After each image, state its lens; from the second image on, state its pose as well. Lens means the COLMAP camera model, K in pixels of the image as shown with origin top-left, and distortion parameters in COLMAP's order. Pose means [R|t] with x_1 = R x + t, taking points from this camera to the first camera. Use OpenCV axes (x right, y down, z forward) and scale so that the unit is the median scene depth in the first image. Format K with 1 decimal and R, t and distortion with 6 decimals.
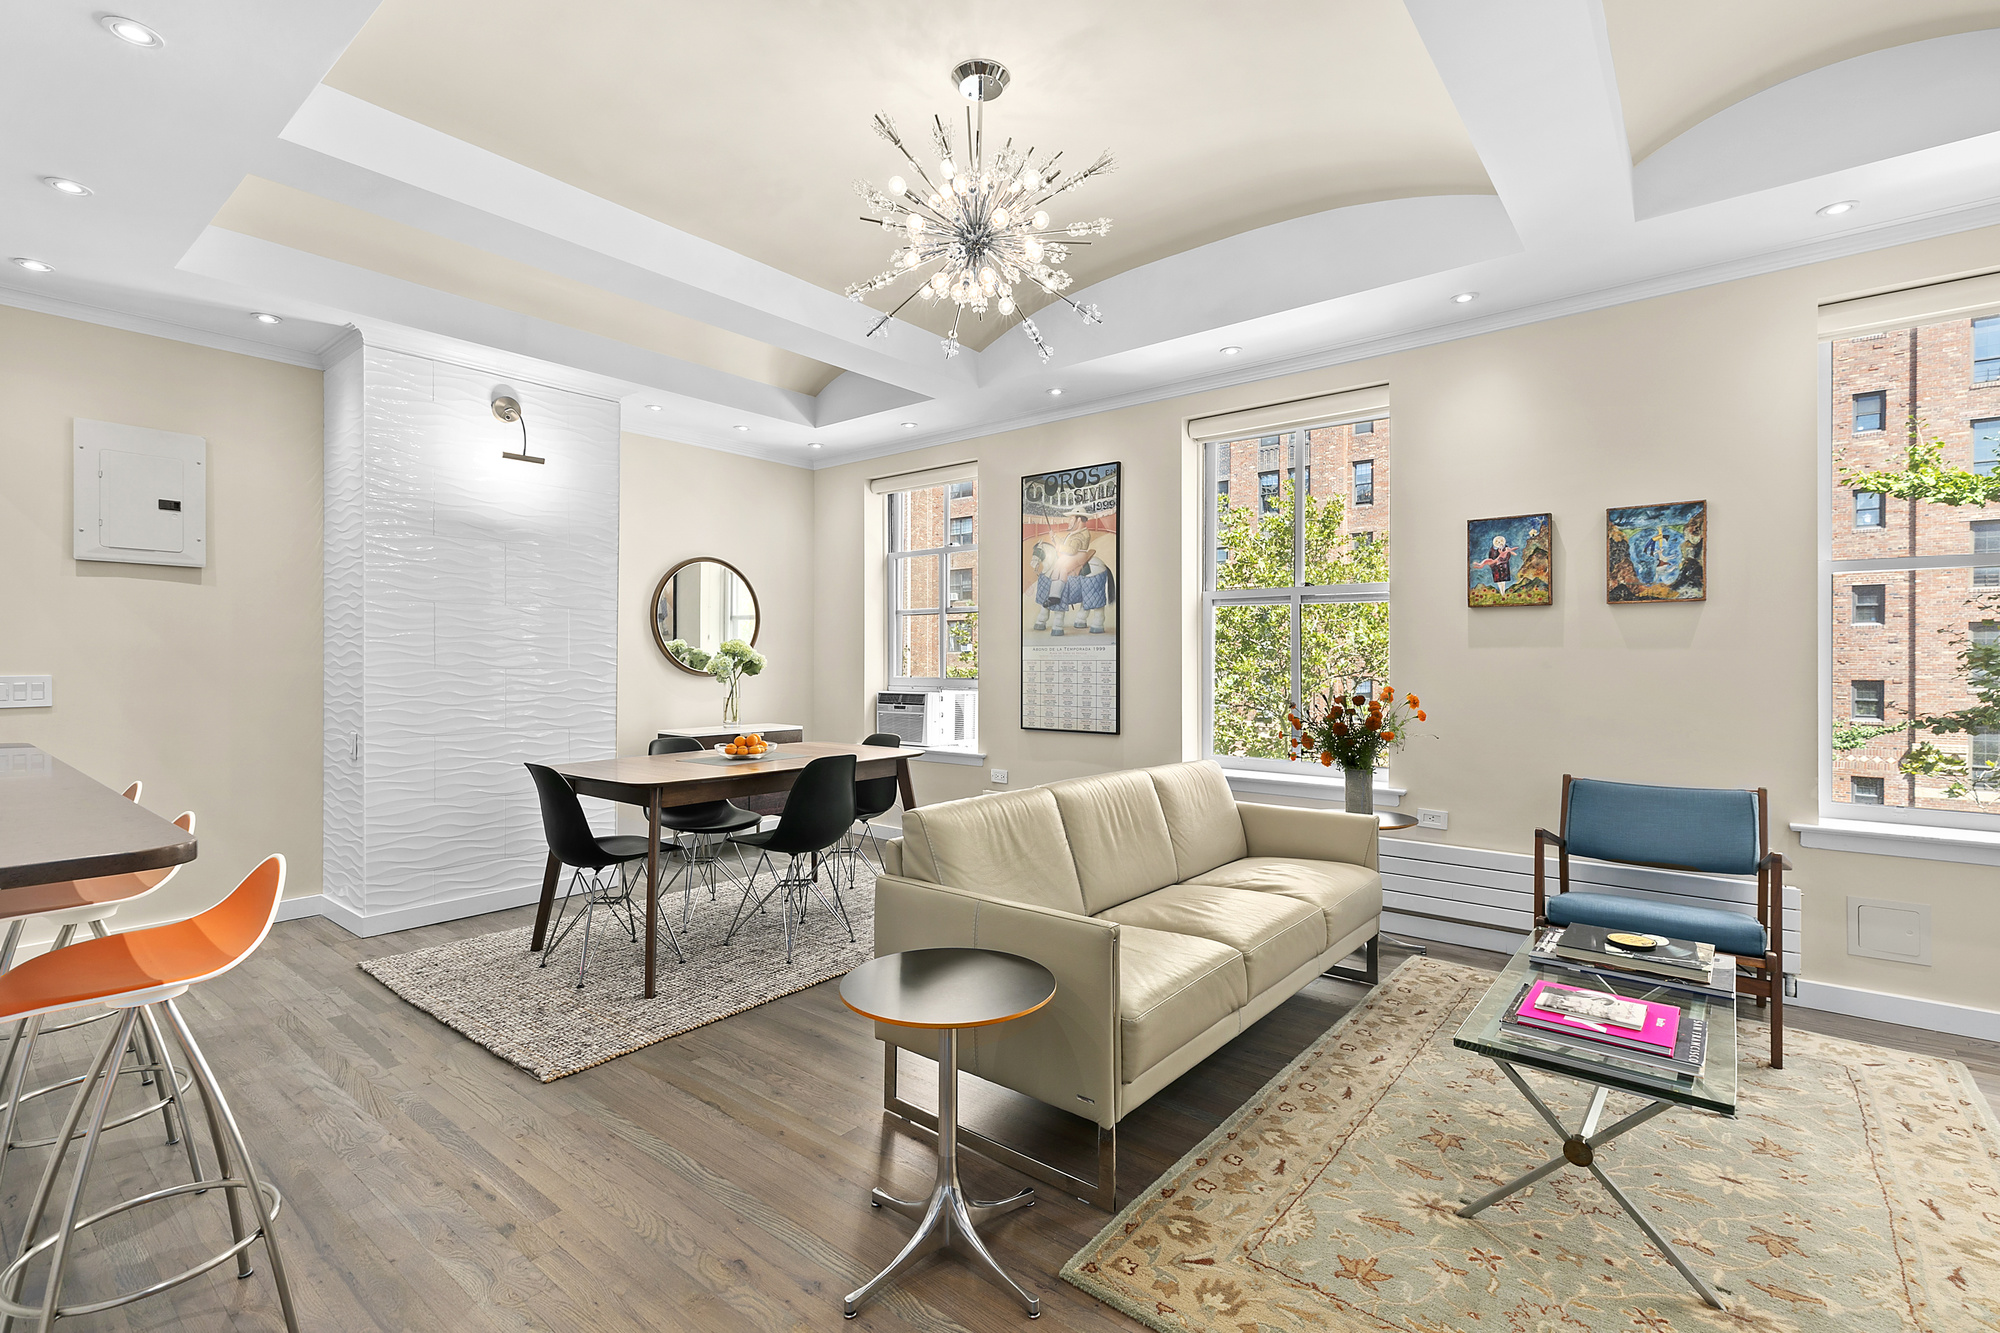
lens RADIAL K [[909.0, 0, 1005.8], [0, 909.0, 664.0], [0, 0, 1]] dist [0.013888, 0.000270]
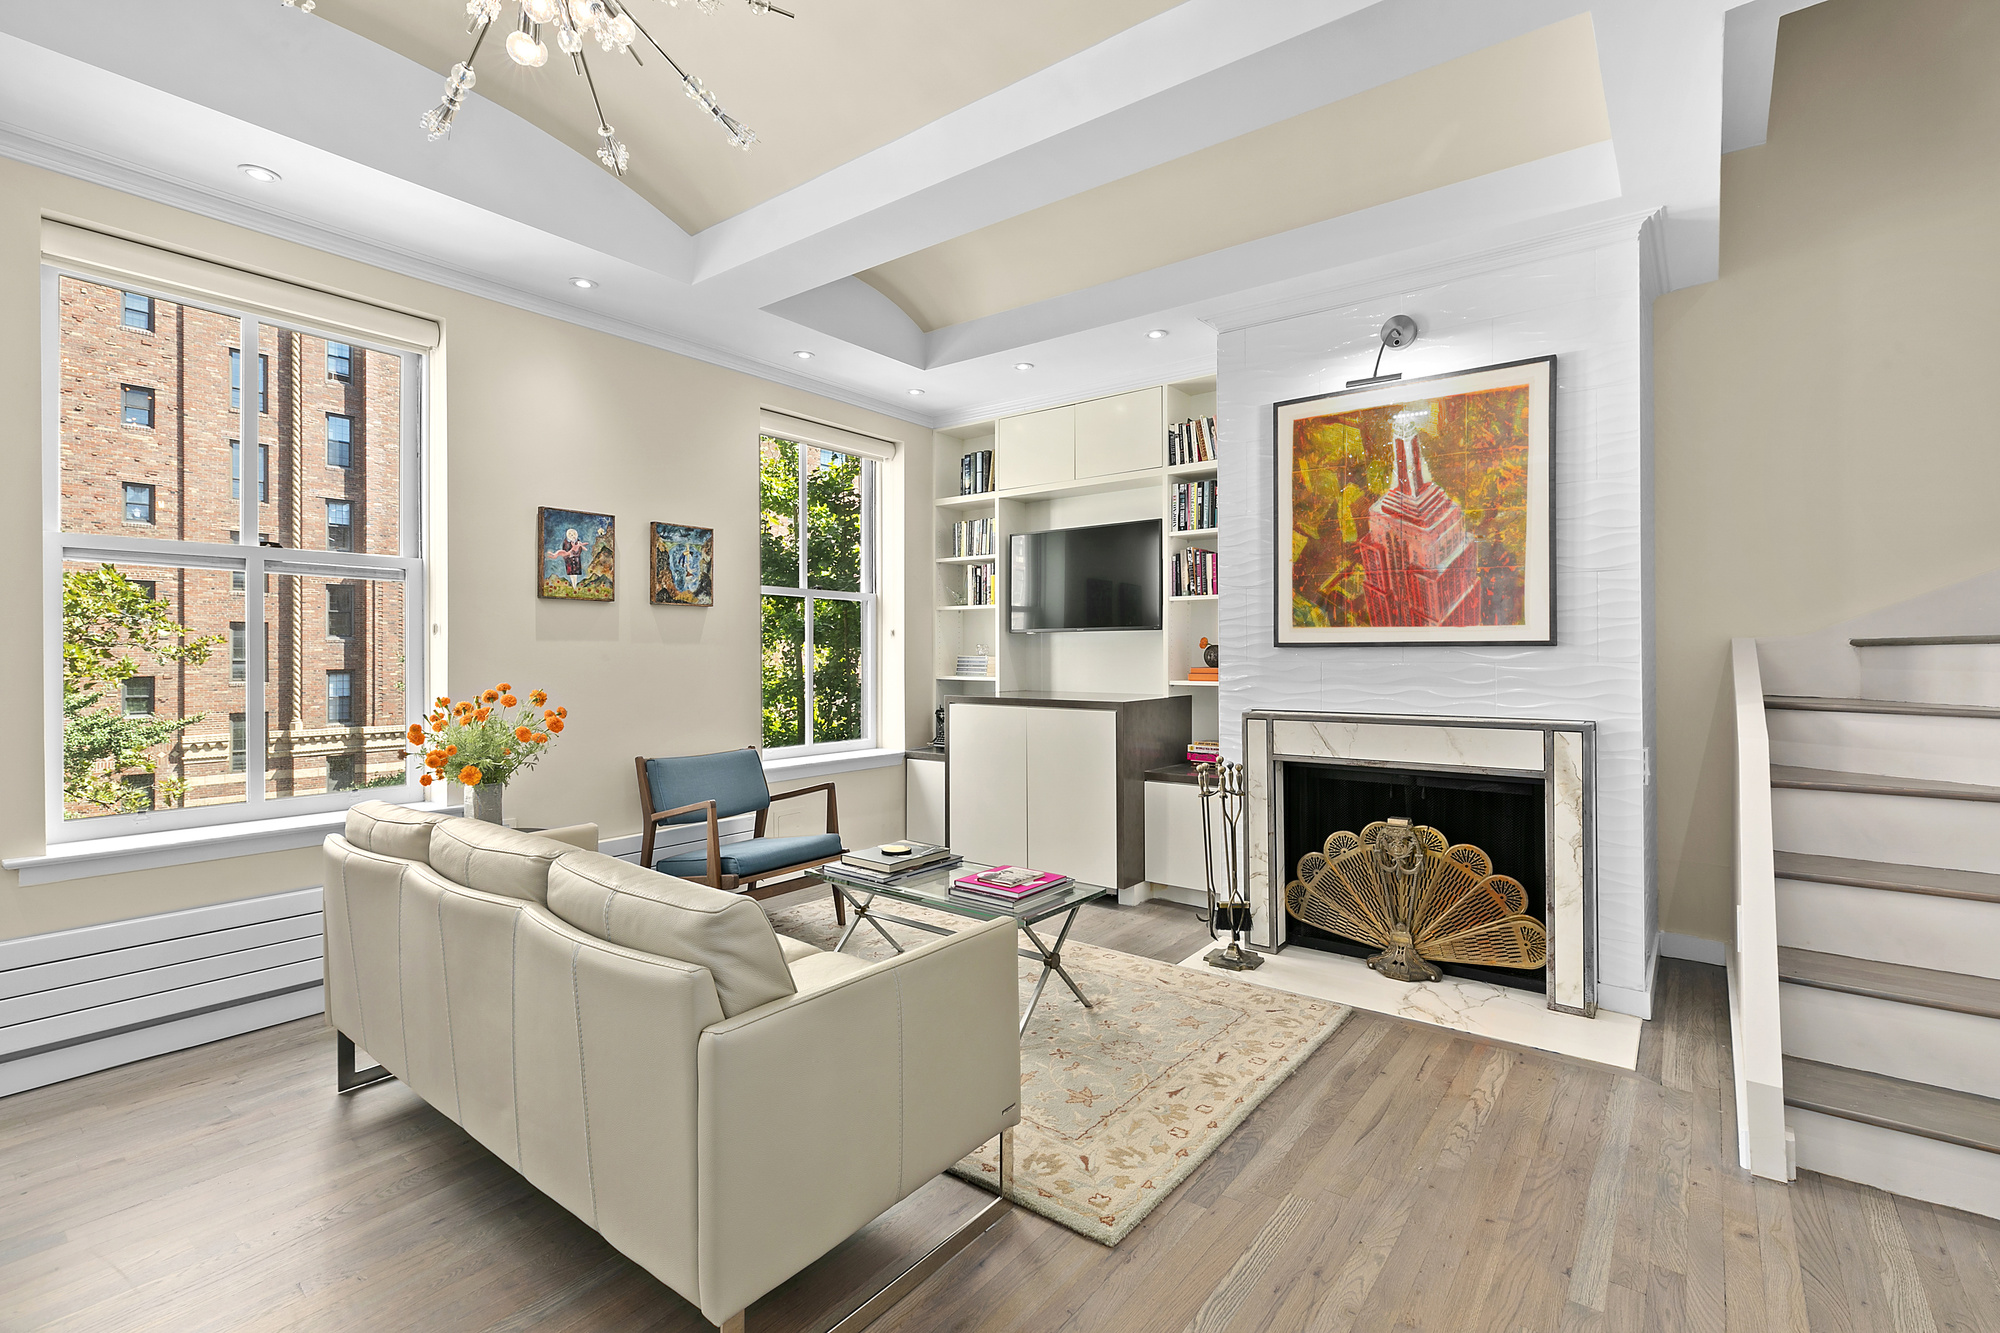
lens RADIAL K [[909.0, 0, 1005.3], [0, 909.0, 655.2], [0, 0, 1]] dist [0.013888, 0.000270]
pose [[-0.027704, -0.001626, 0.999615, -0.477324], [0.007302, 0.999972, 0.001828, -0.000380], [-0.999589, 0.007350, -0.027691, 0.564597]]
